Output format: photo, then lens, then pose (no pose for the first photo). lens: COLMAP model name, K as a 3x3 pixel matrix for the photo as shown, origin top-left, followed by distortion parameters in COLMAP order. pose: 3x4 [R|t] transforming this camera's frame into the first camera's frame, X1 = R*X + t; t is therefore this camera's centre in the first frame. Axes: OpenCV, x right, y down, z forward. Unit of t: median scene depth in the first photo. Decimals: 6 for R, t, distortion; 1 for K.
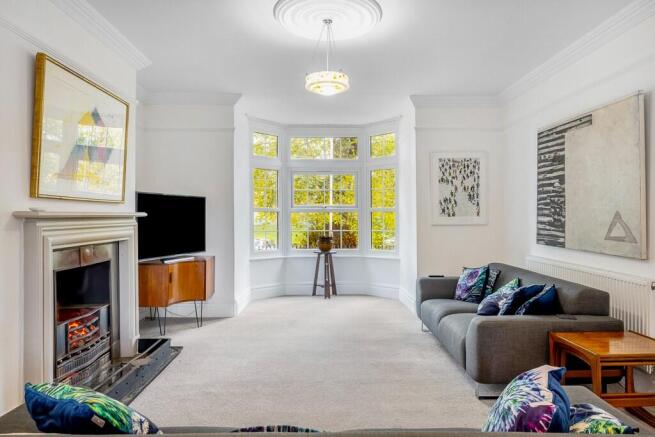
lens RADIAL K [[419.5, 0, 329.1], [0, 419.5, 216.8], [0, 0, 1]] dist [0.003658, -0.001326]
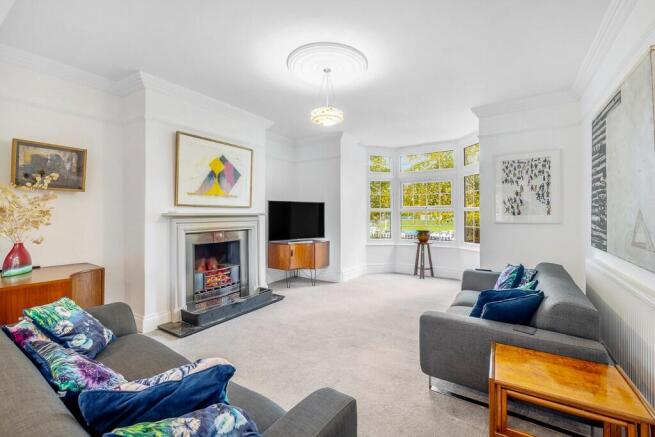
lens RADIAL K [[283.5, 0, 327.1], [0, 283.5, 214.6], [0, 0, 1]] dist [0.006855, -0.000416]
pose [[0.829242, -0.000284, -0.558890, 0.354458], [0.000374, 1.000000, 0.000046, -0.002768], [0.558890, -0.000248, 0.829242, 0.171635]]
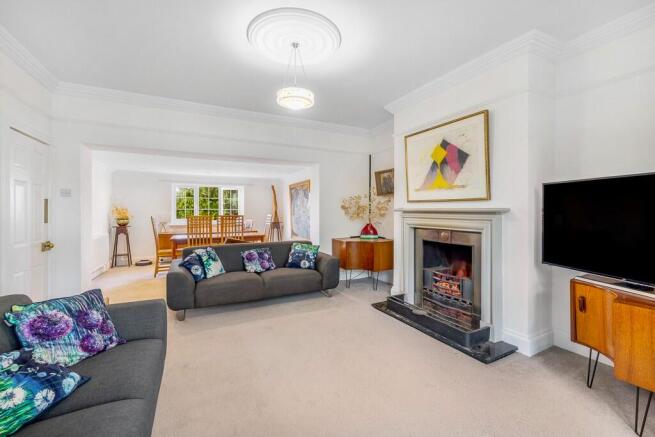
lens RADIAL K [[283.5, 0, 339.7], [0, 283.5, 208.3], [0, 0, 1]] dist [0.006855, -0.000416]
pose [[-0.882102, 0.002401, -0.471052, 0.182108], [0.001439, 0.999996, 0.002403, -0.009702], [0.471056, 0.001442, -0.882102, 1.233343]]
